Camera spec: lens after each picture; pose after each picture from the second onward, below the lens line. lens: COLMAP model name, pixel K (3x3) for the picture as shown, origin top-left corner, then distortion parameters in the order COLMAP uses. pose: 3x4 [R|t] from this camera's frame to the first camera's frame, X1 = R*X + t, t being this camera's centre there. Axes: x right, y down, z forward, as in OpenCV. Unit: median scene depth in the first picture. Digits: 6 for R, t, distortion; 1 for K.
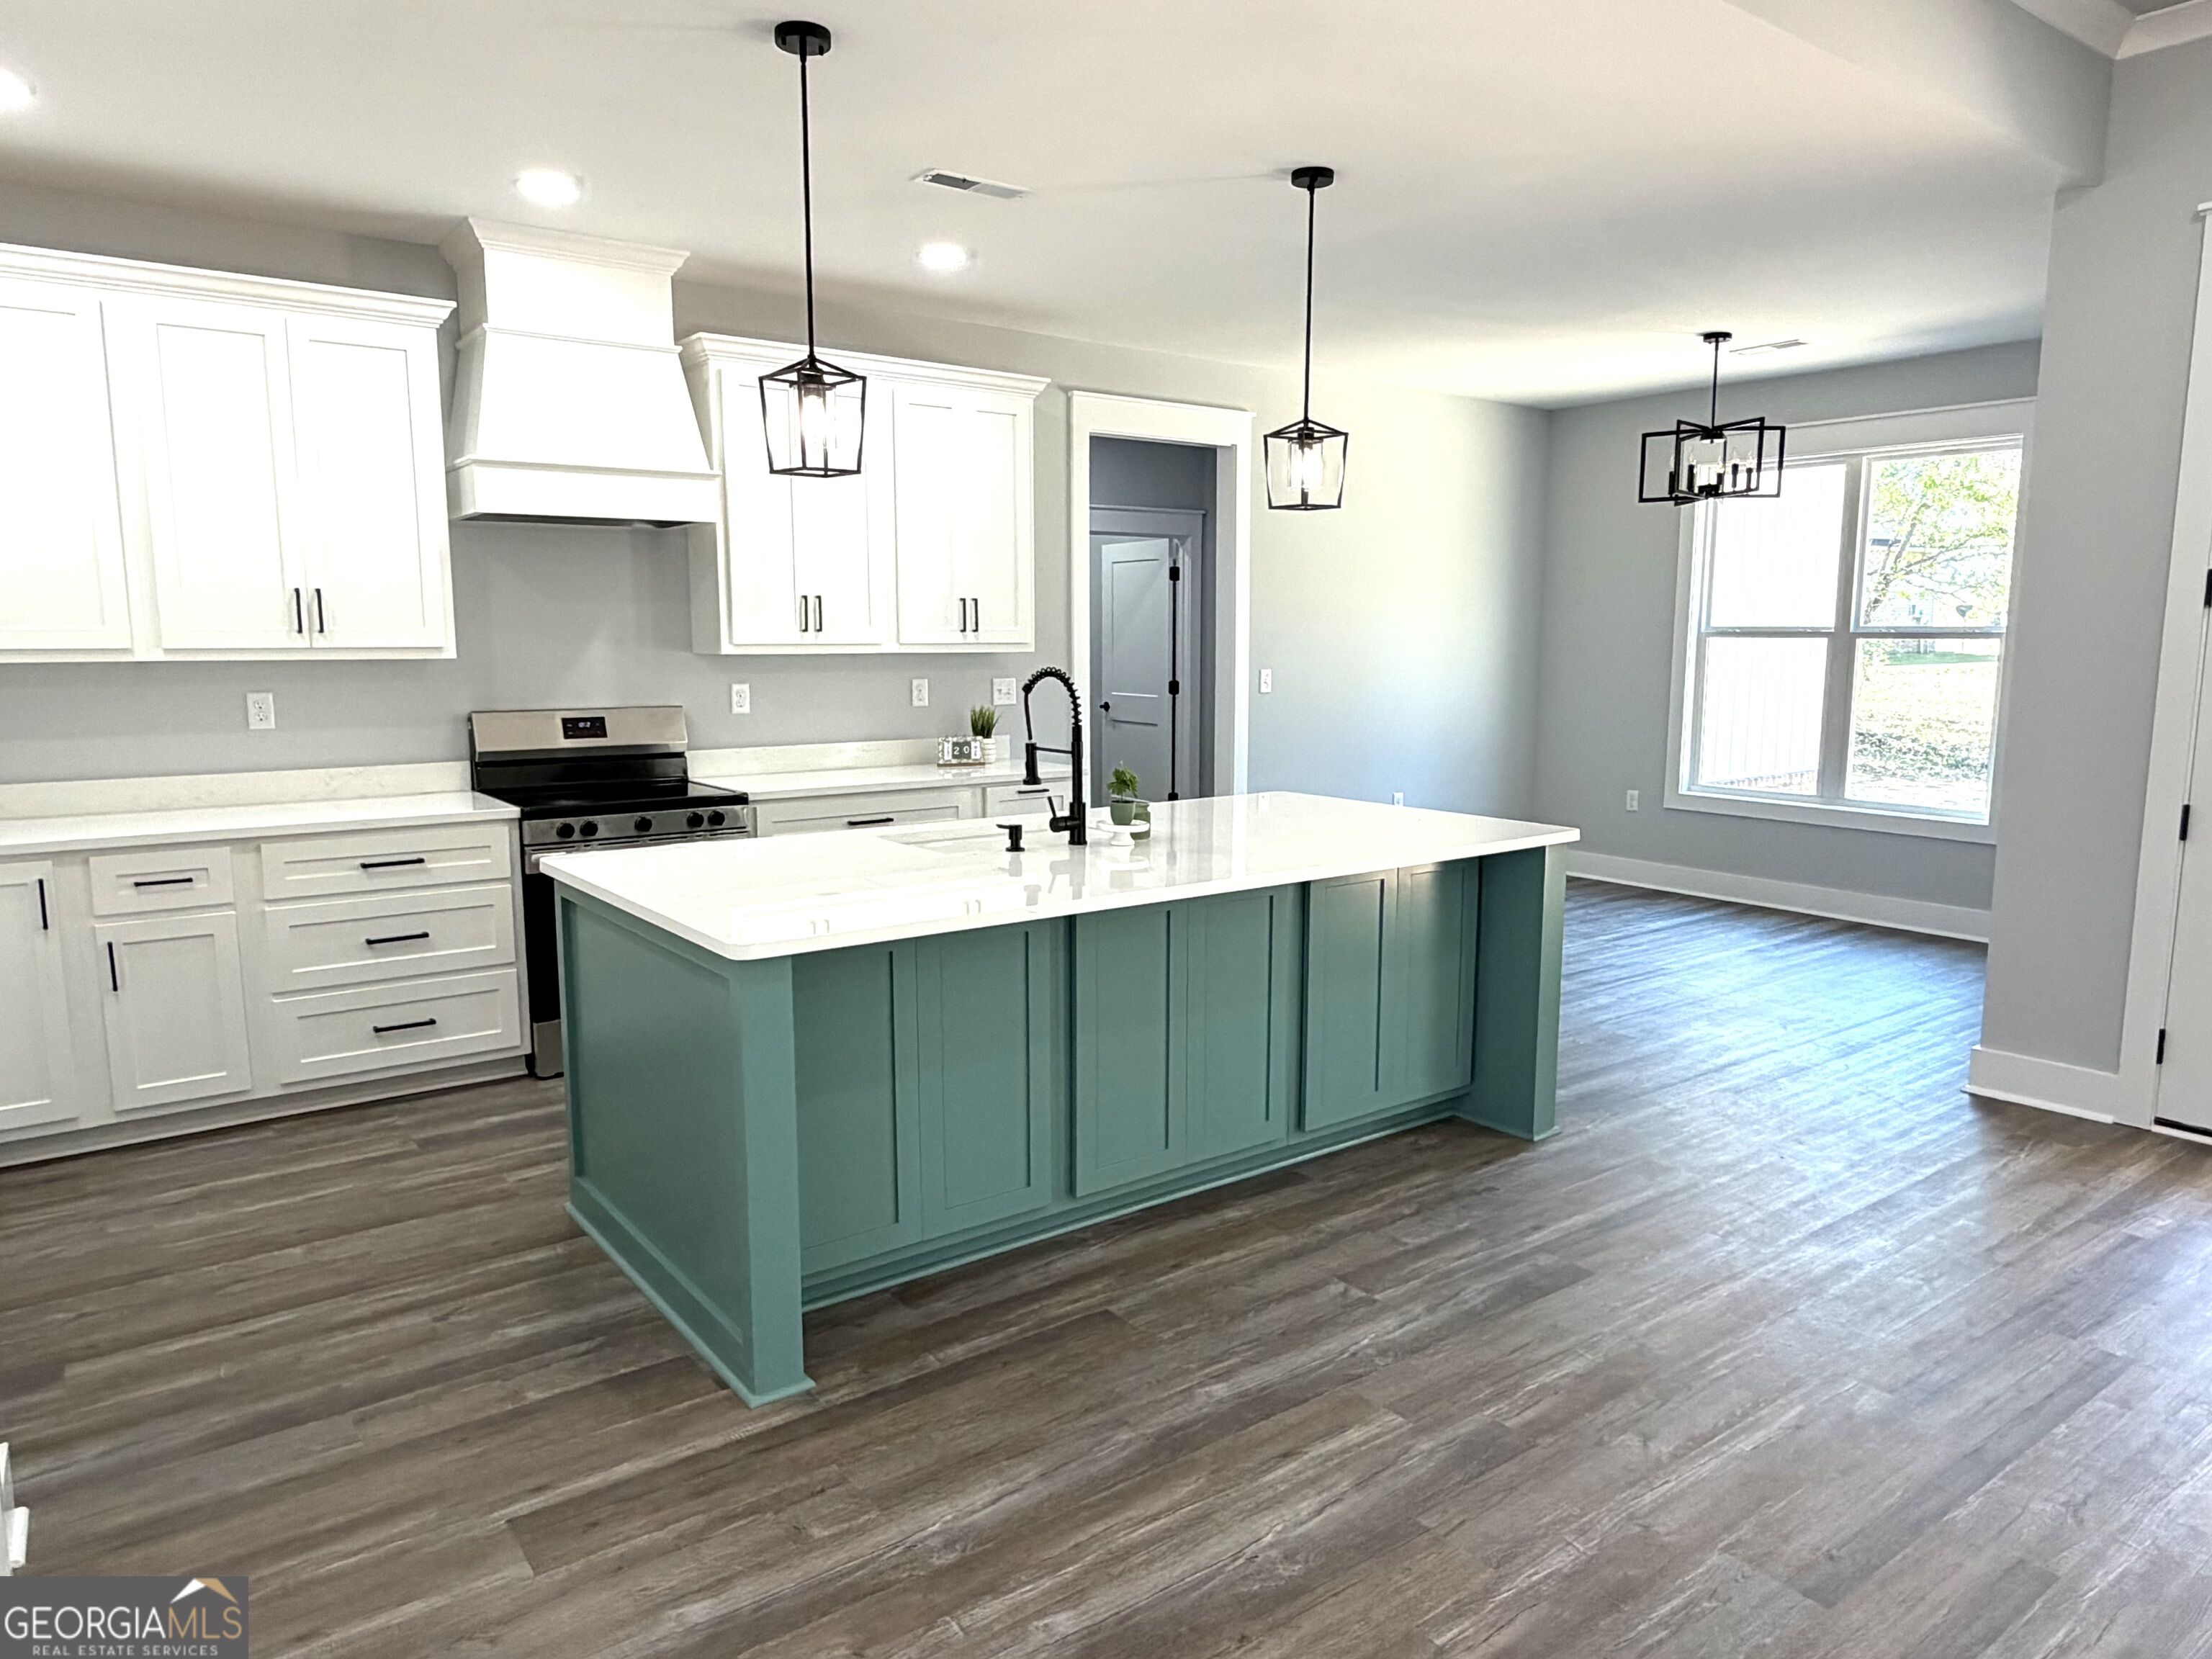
lens RADIAL K [[1423.7, 0, 1100.6], [0, 1423.7, 821.9], [0, 0, 1]] dist [0.000742, 0.001593]
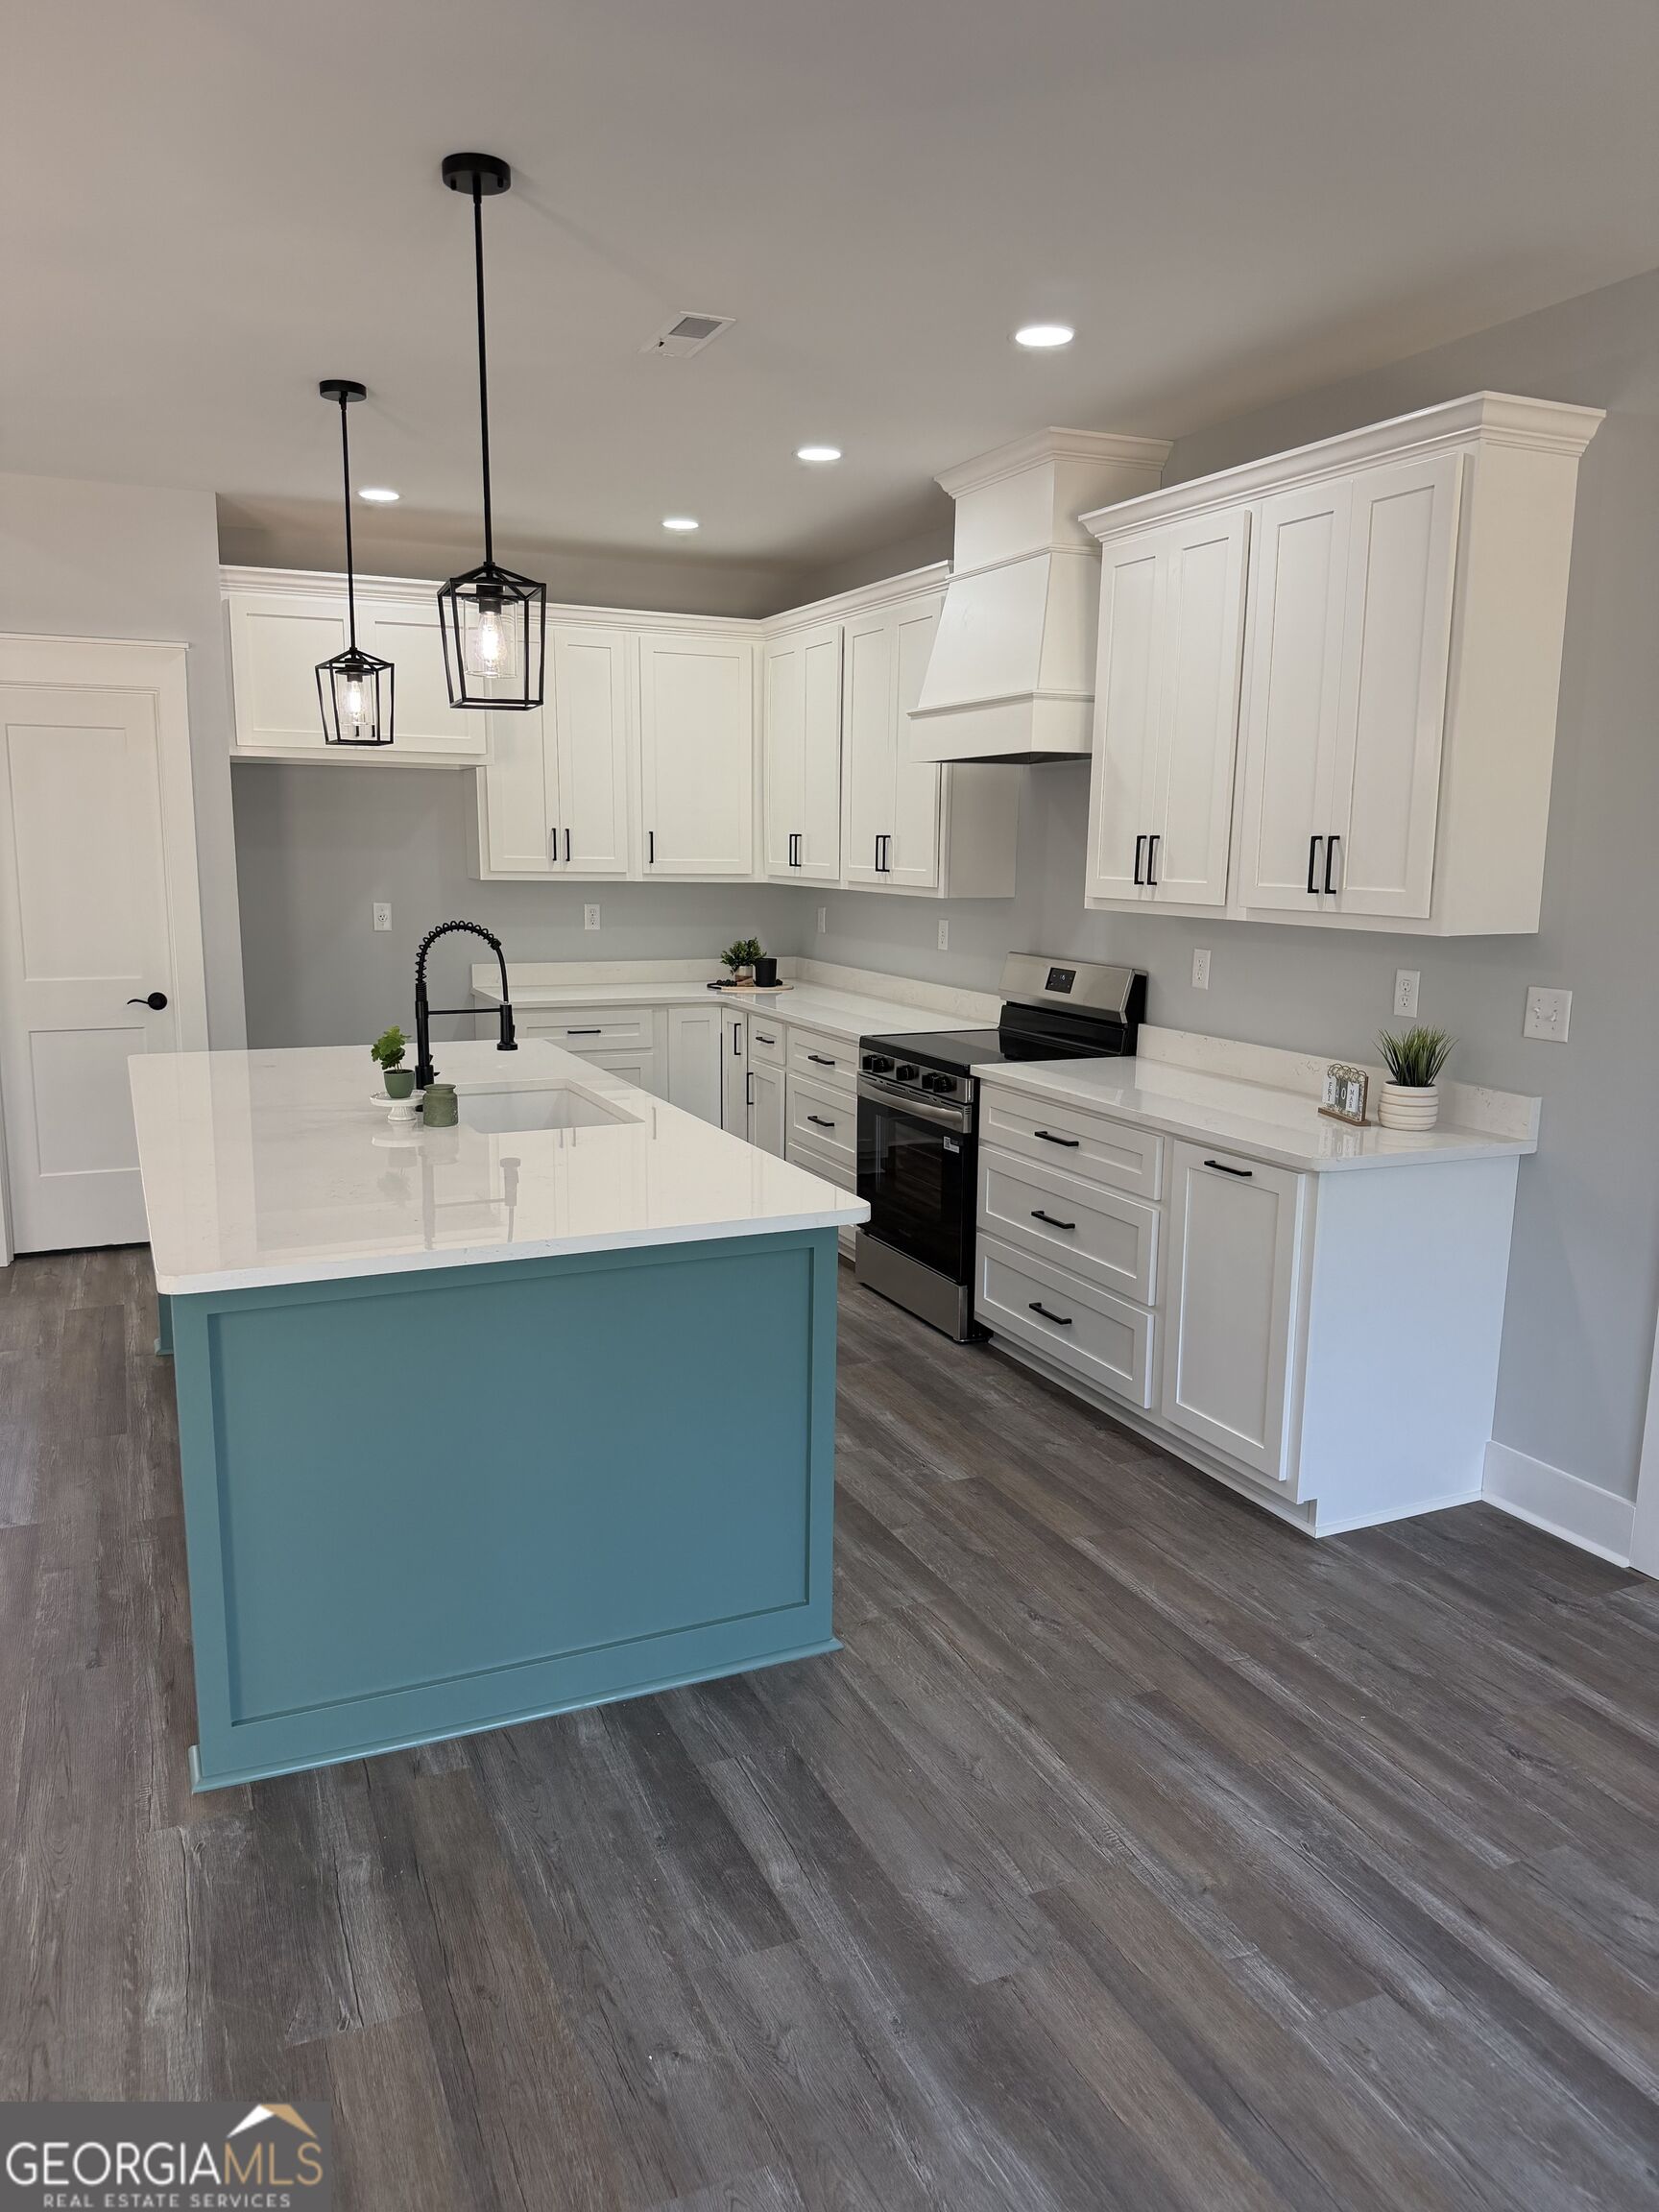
lens RADIAL K [[1546.7, 0, 829.5], [0, 1546.7, 1106.0], [0, 0, 1]] dist [0.064127, -0.096169]
pose [[-0.213442, 0.164566, -0.962996, 1.028393], [-0.140815, 0.970235, 0.197014, -0.255999], [0.966754, 0.177655, -0.183916, 1.635641]]
